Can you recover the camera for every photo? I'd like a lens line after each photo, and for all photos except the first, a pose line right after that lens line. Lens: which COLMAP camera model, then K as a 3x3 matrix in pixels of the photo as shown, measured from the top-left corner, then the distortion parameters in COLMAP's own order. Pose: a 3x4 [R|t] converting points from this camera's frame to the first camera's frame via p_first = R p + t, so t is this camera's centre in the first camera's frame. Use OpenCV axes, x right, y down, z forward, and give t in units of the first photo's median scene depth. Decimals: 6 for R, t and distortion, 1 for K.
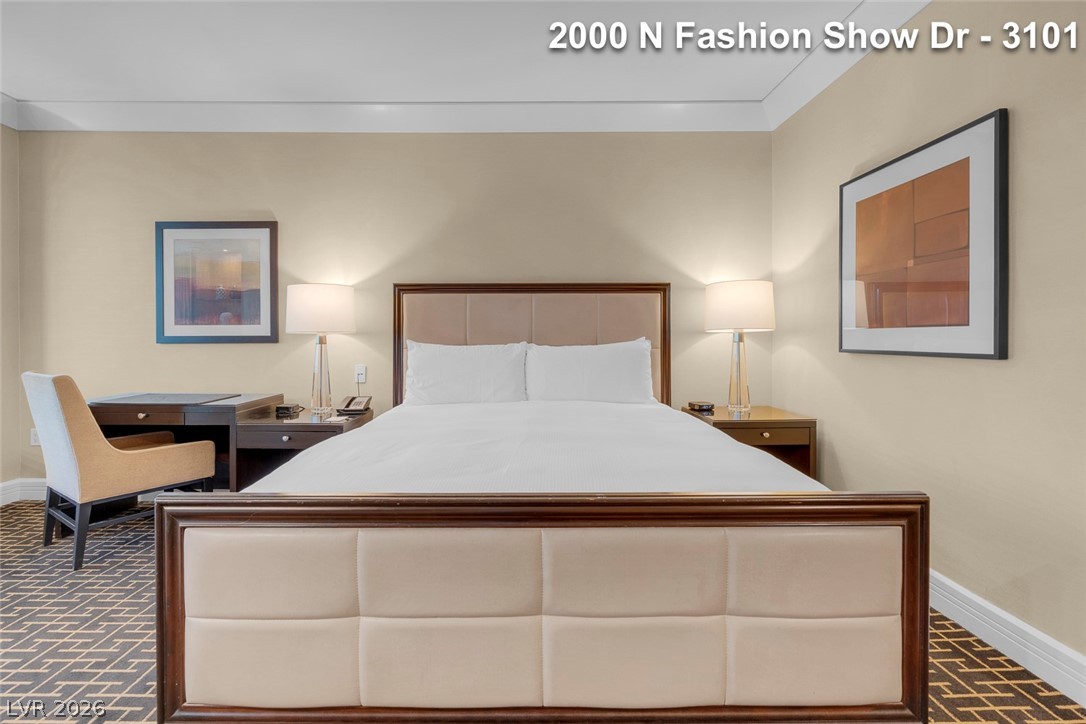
lens RADIAL K [[497.2, 0, 530.9], [0, 497.2, 337.6], [0, 0, 1]] dist [-0.006701, 0.005071]
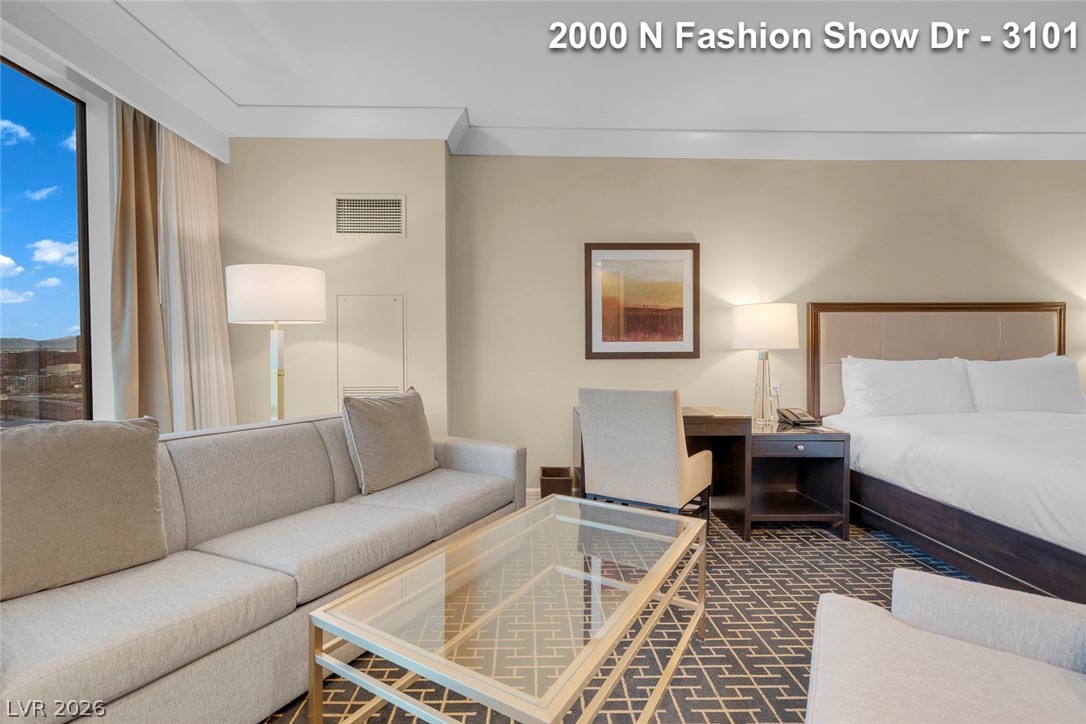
lens RADIAL K [[497.2, 0, 536.3], [0, 497.2, 357.4], [0, 0, 1]] dist [-0.006701, 0.005071]
pose [[0.999731, -0.001845, 0.023098, -0.885498], [0.001627, 0.999954, 0.009458, -0.002530], [-0.023115, -0.009418, 0.999688, -0.047714]]
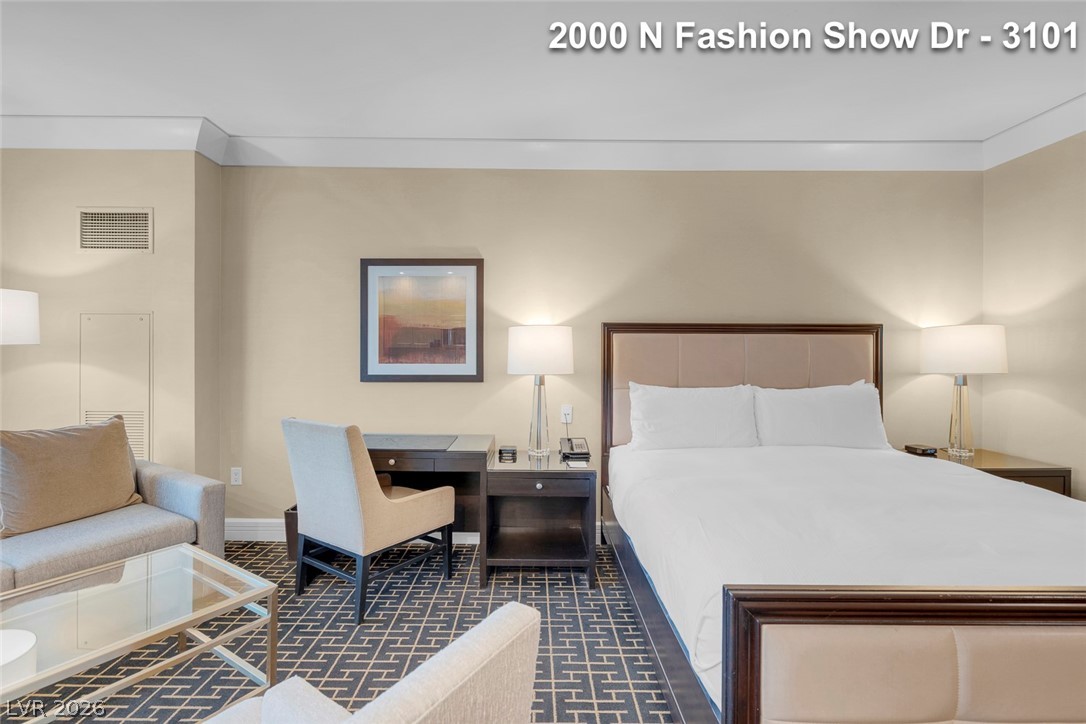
lens RADIAL K [[497.2, 0, 542.2], [0, 497.2, 351.9], [0, 0, 1]] dist [-0.006701, 0.005071]
pose [[0.999981, 0.006128, 0.000329, -0.396142], [-0.006126, 0.999973, -0.004058, -0.046648], [-0.000354, 0.004056, 0.999992, 0.015019]]
